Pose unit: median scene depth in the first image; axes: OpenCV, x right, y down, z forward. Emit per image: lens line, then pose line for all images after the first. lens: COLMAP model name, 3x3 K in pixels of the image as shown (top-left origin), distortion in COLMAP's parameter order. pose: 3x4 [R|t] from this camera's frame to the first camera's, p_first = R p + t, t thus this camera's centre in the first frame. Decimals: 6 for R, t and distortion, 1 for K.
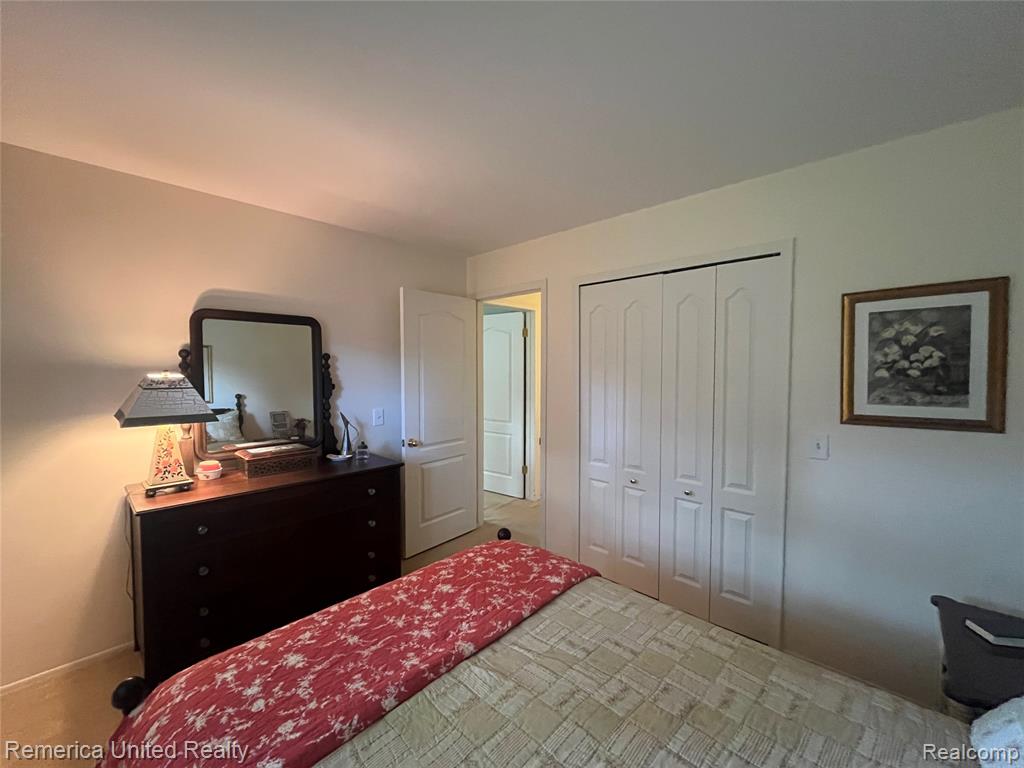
lens RADIAL K [[417.1, 0, 506.3], [0, 417.1, 382.8], [0, 0, 1]] dist [-0.003013, 0.000144]
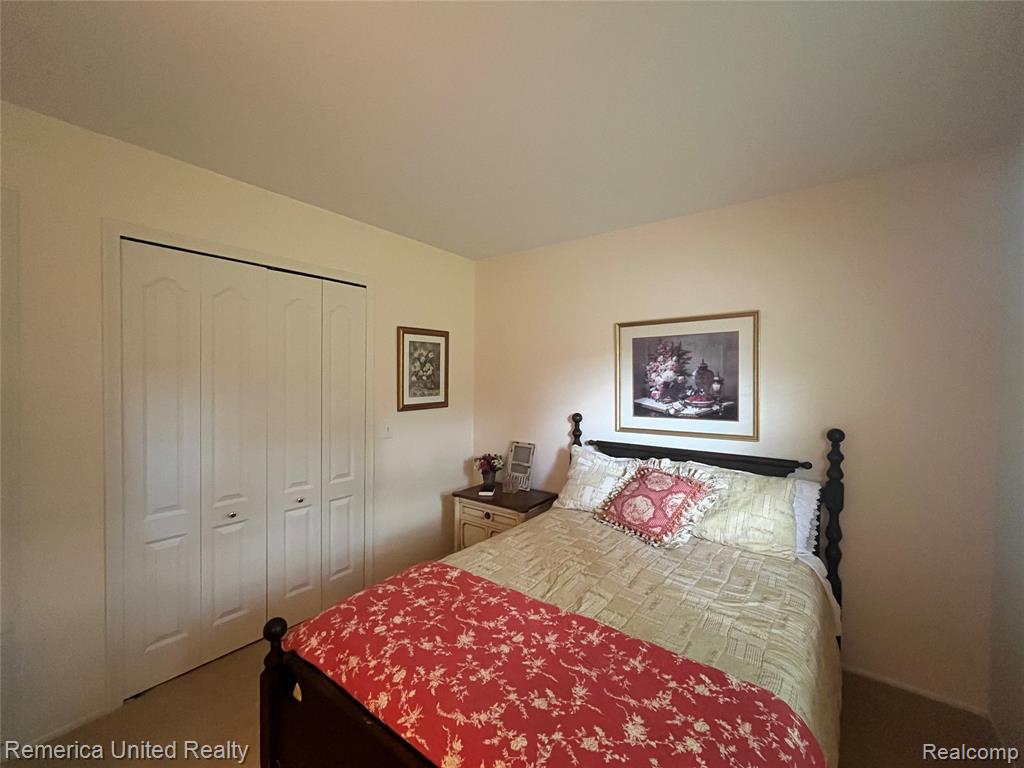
lens RADIAL K [[417.1, 0, 508.7], [0, 417.1, 384.1], [0, 0, 1]] dist [-0.003013, 0.000144]
pose [[-0.113365, -0.014886, 0.993442, -0.859404], [0.026764, 0.999479, 0.018031, -0.021157], [-0.993193, 0.028632, -0.112908, 0.884329]]
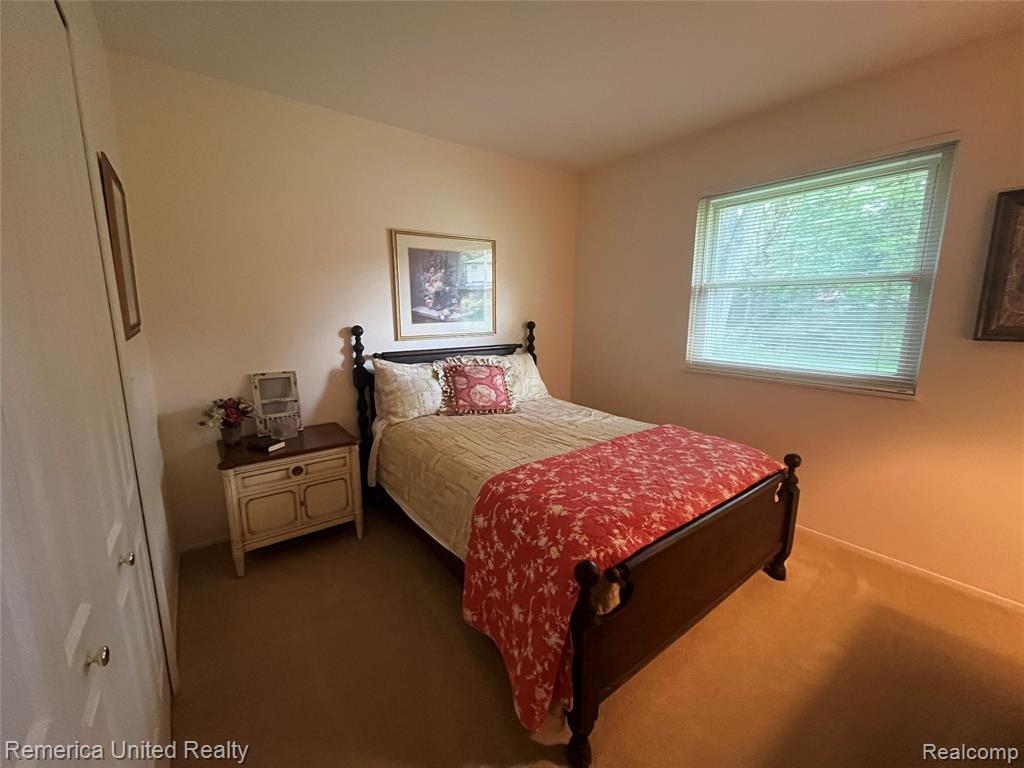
lens RADIAL K [[417.1, 0, 510.5], [0, 417.1, 382.1], [0, 0, 1]] dist [-0.003013, 0.000144]
pose [[-0.987879, -0.030505, 0.152199, 0.022734], [0.001796, 0.978188, 0.207715, 0.023288], [-0.155216, 0.205470, -0.966276, 1.857893]]
